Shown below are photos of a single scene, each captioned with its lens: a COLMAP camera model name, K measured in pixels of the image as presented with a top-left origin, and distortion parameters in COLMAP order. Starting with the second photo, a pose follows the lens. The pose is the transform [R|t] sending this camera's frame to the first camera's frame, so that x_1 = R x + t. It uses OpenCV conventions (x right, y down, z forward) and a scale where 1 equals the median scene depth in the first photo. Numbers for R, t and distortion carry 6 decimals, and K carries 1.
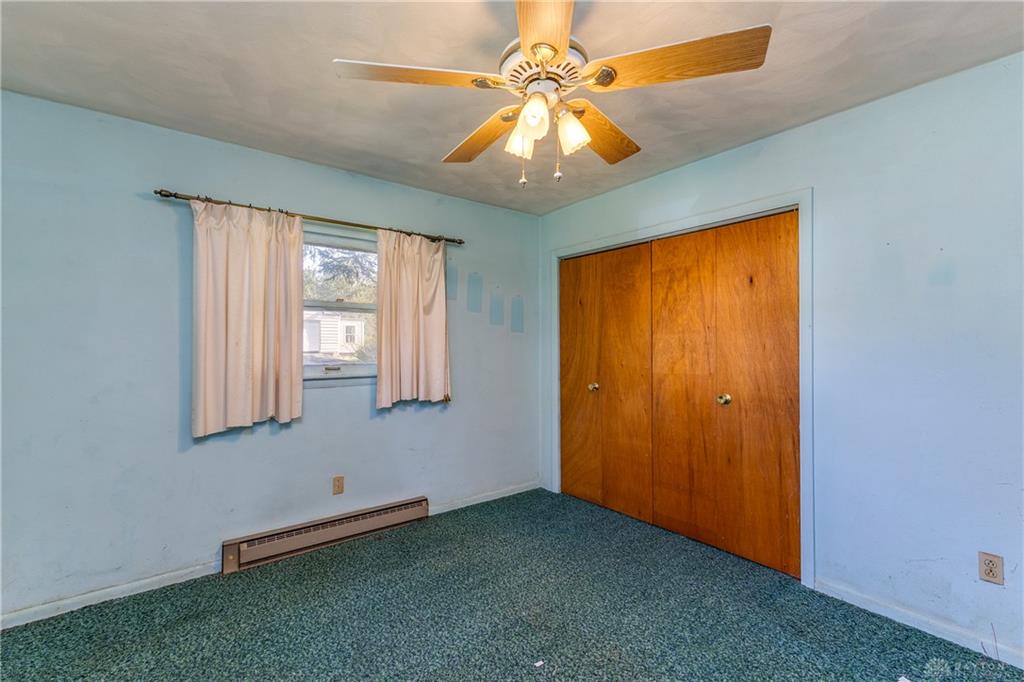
lens RADIAL K [[444.0, 0, 506.3], [0, 444.0, 336.8], [0, 0, 1]] dist [0.002082, 0.000279]
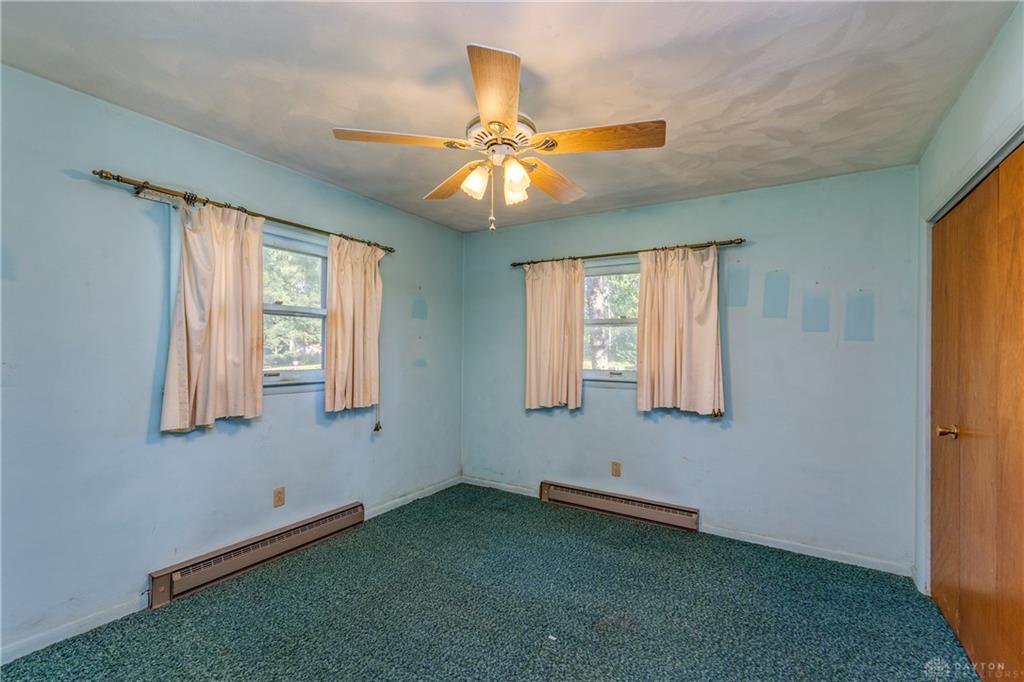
lens RADIAL K [[440.3, 0, 512.0], [0, 440.3, 341.0], [0, 0, 1]] dist [-0.000359, 0.000248]
pose [[0.360888, -0.014240, -0.932500, 0.634086], [0.000555, 0.999887, -0.015054, 0.000605], [0.932609, 0.004915, 0.360855, 0.289674]]
